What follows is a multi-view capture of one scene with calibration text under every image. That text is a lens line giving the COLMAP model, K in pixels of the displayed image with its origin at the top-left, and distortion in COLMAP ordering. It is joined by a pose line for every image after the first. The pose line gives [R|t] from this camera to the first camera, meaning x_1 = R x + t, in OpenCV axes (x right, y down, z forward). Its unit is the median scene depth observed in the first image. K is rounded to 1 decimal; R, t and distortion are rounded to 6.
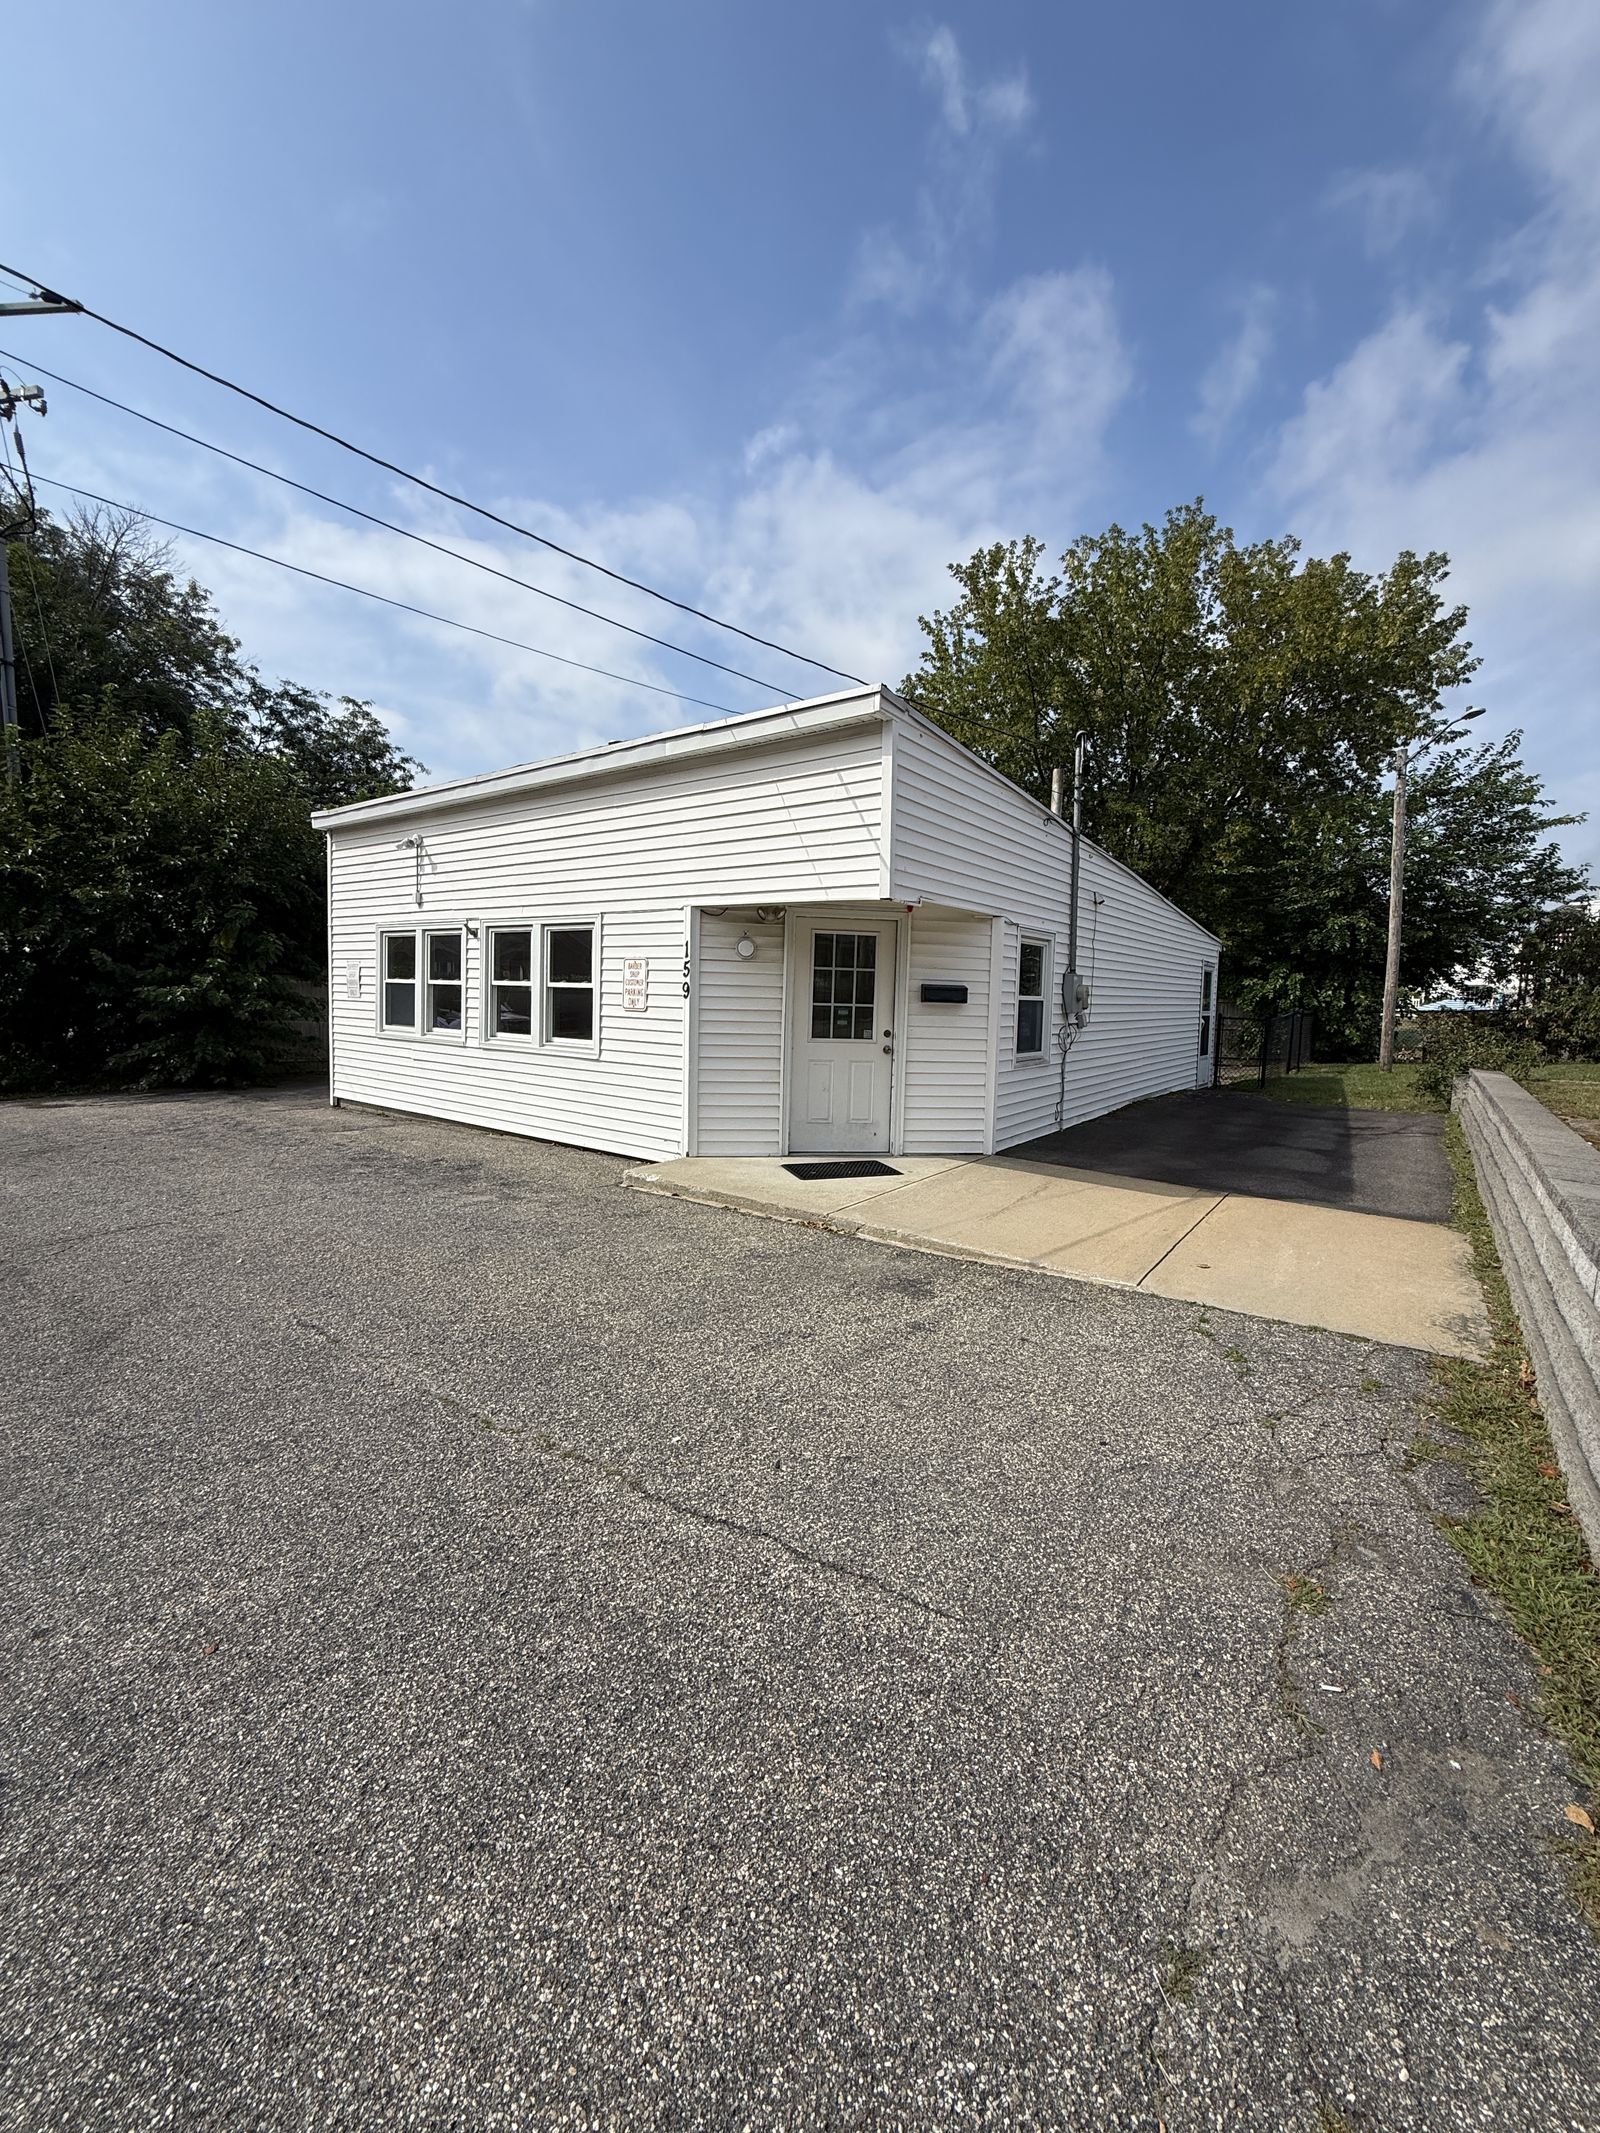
lens RADIAL K [[850.5, 0, 804.1], [0, 850.5, 1056.8], [0, 0, 1]] dist [0.002246, -0.002476]
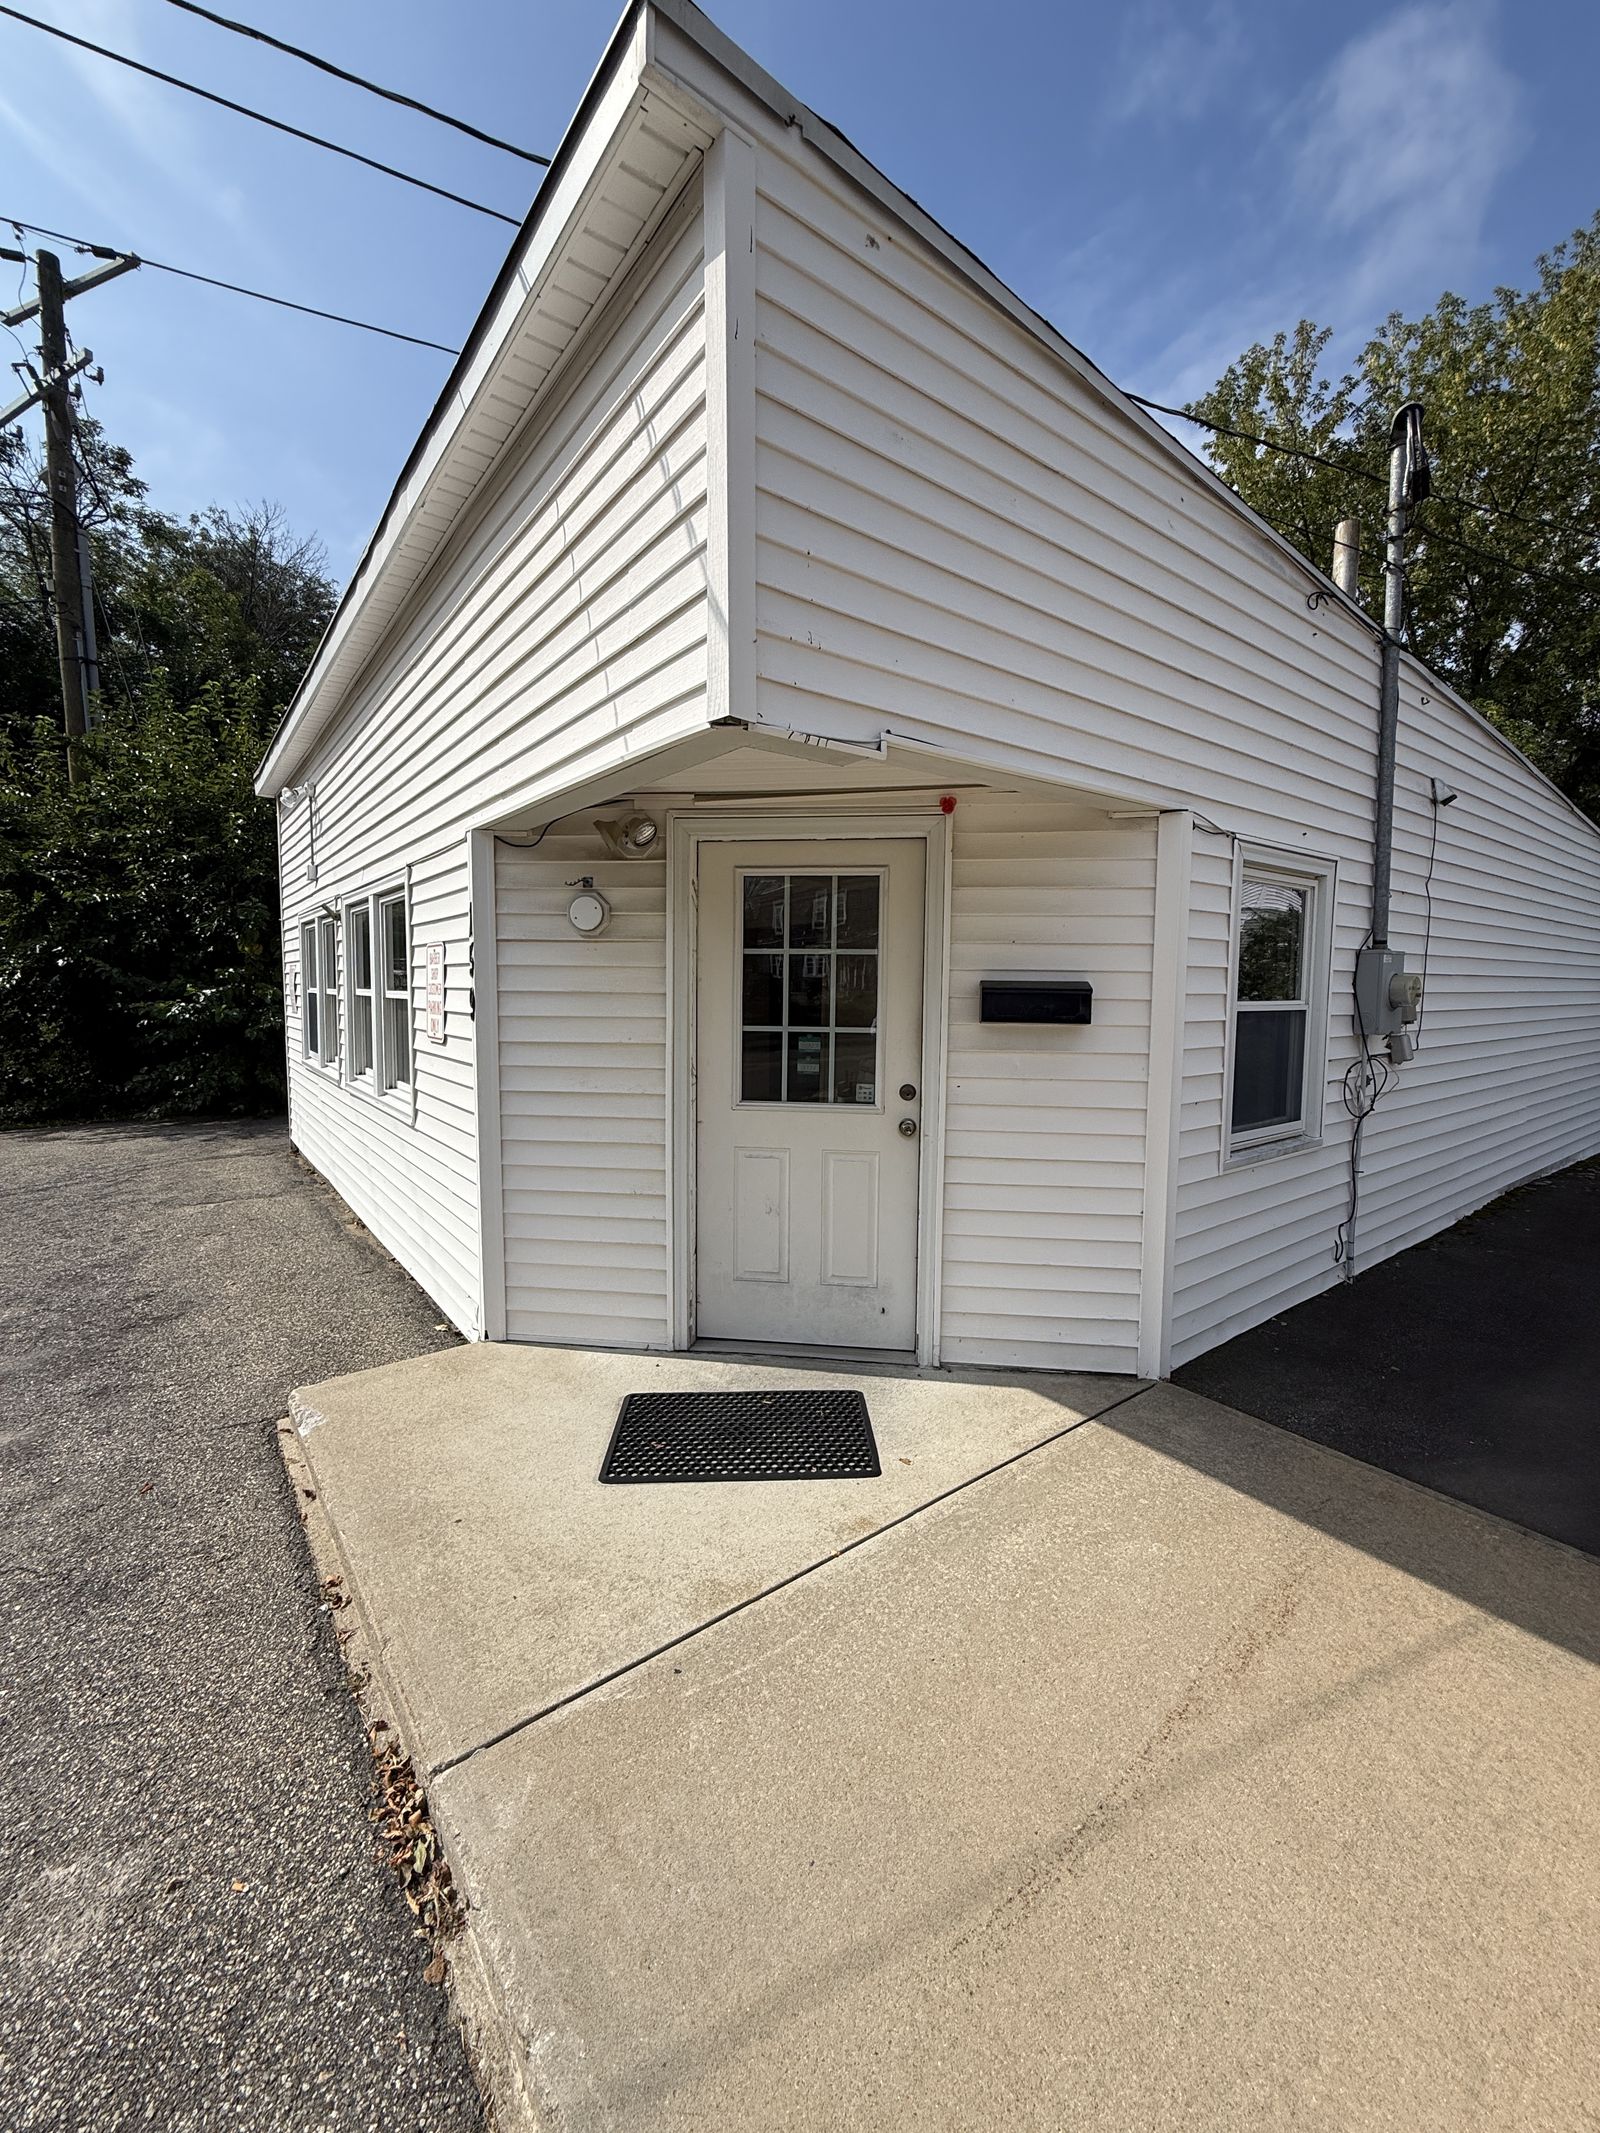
lens RADIAL K [[850.5, 0, 803.5], [0, 850.5, 1059.5], [0, 0, 1]] dist [0.002246, -0.002476]
pose [[0.960005, 0.003234, -0.279965, 0.158642], [-0.001486, 0.999978, 0.006457, -0.043919], [0.279980, -0.005783, 0.959988, 0.512723]]
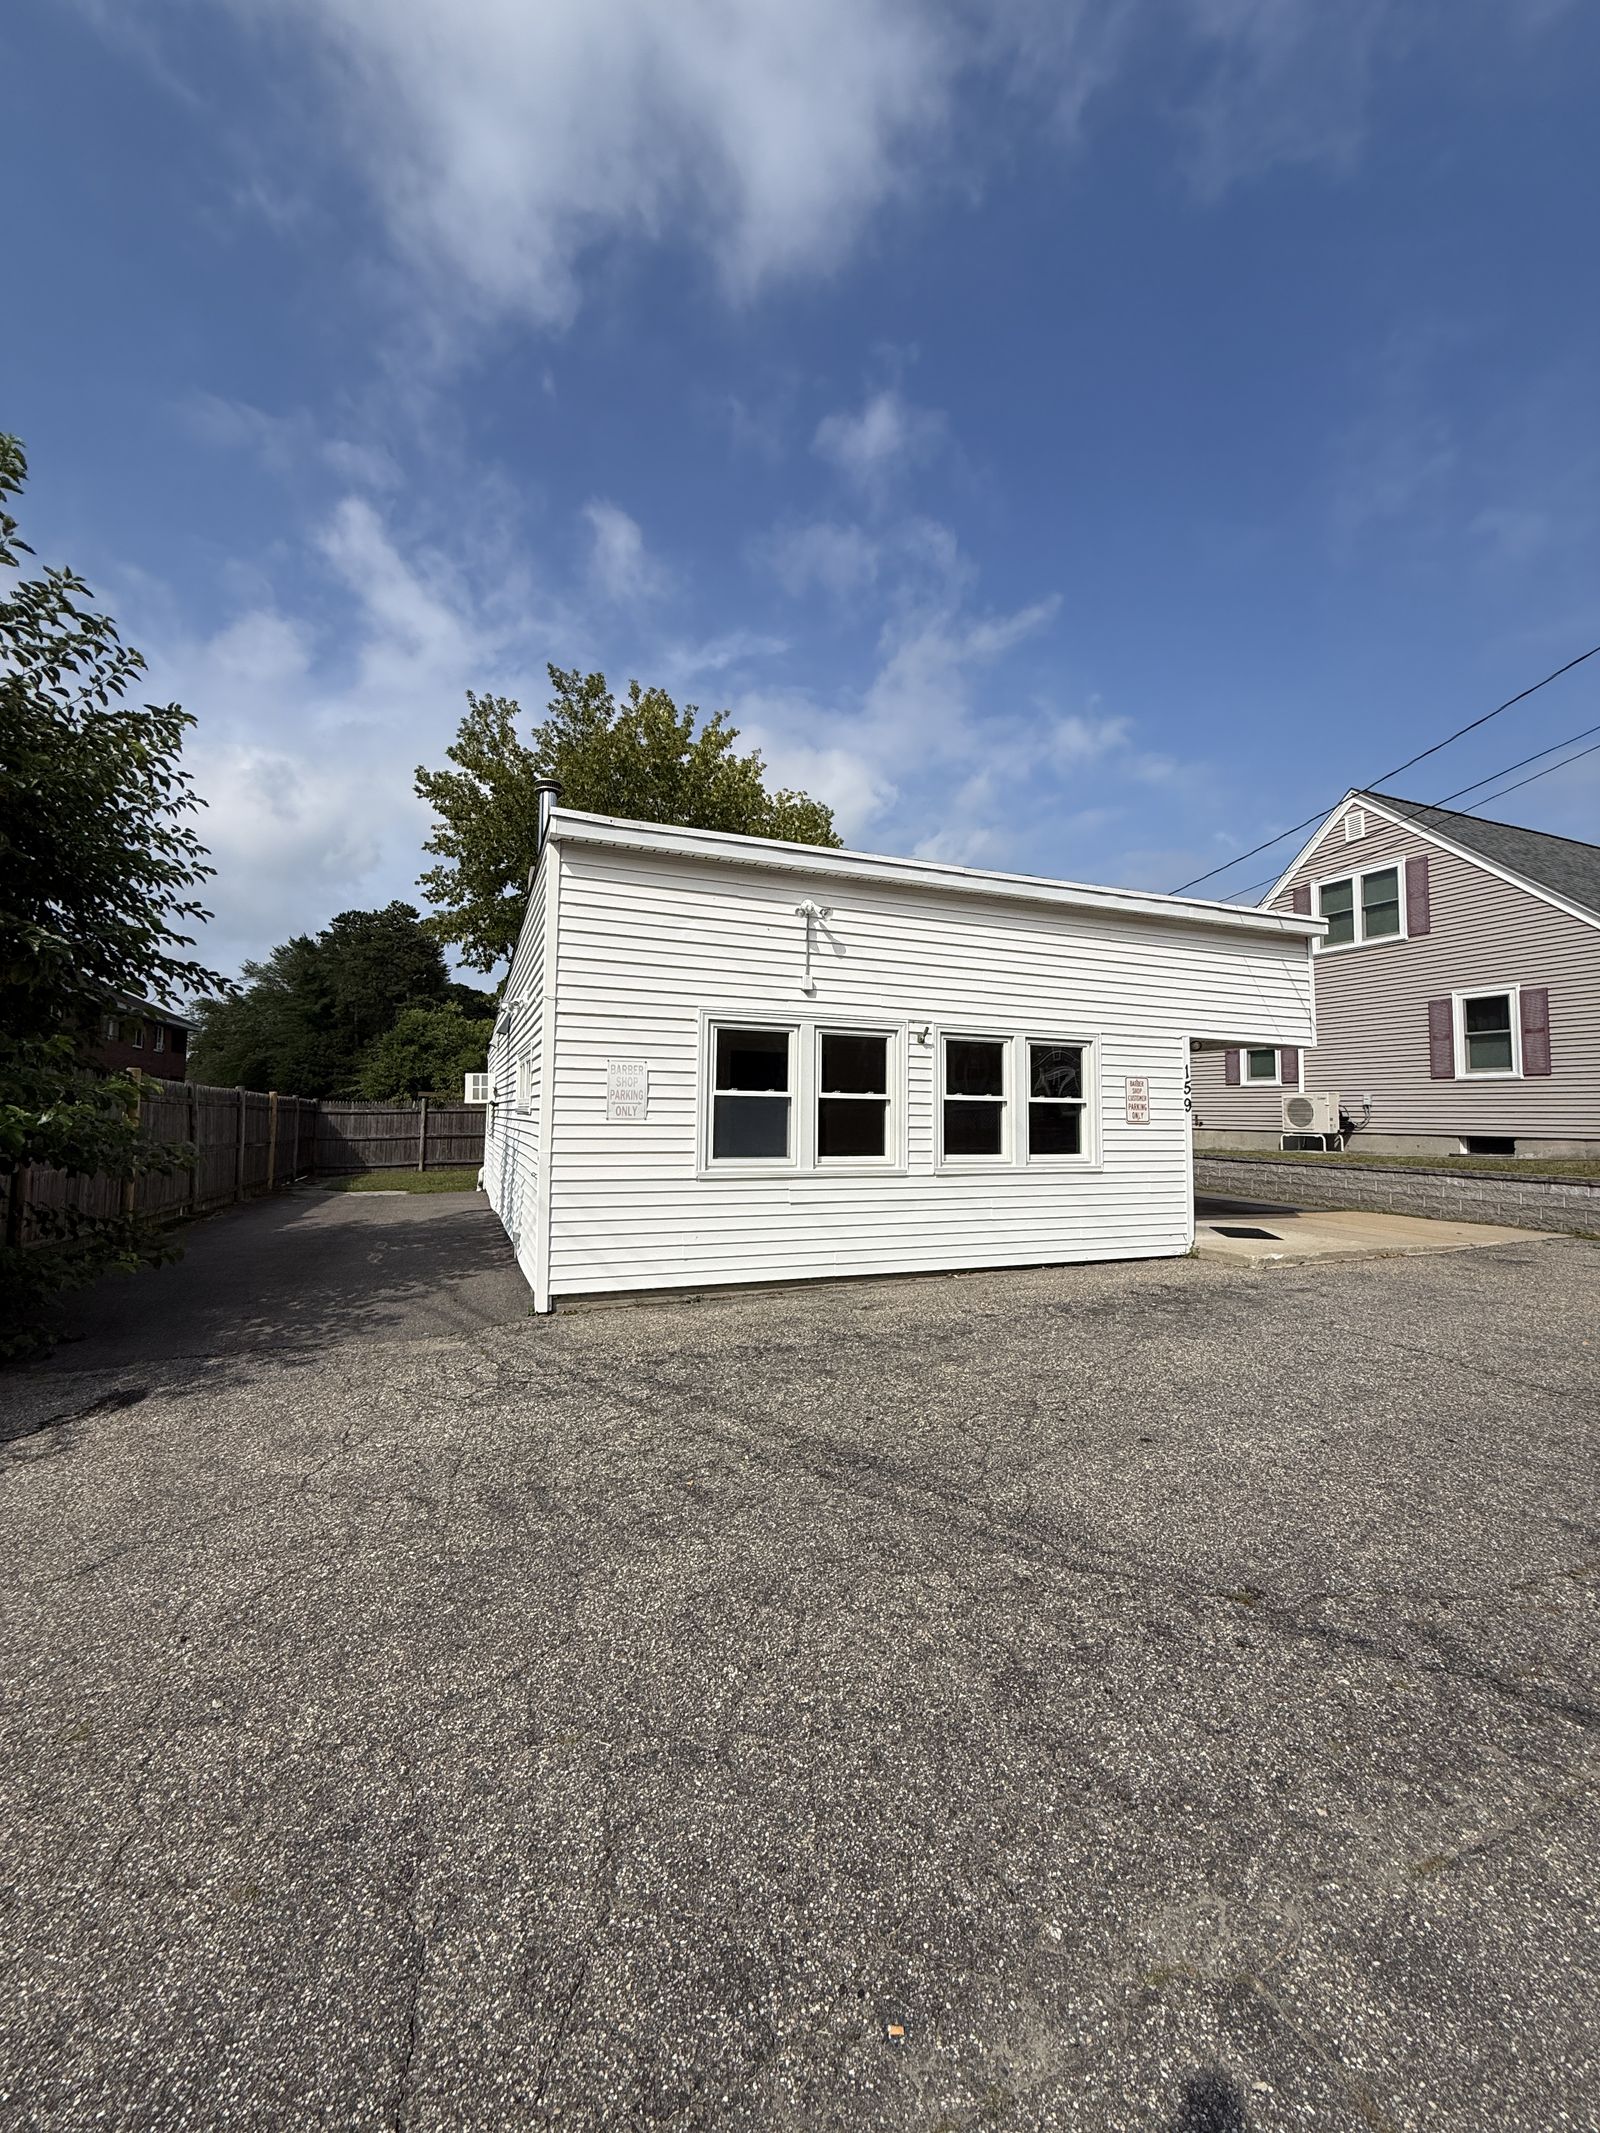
lens RADIAL K [[850.5, 0, 807.0], [0, 850.5, 1055.9], [0, 0, 1]] dist [0.002246, -0.002476]
pose [[0.511713, 0.039278, 0.858258, -1.285790], [0.064521, 0.994377, -0.083976, -0.071383], [-0.856730, 0.098348, 0.506301, 0.741554]]
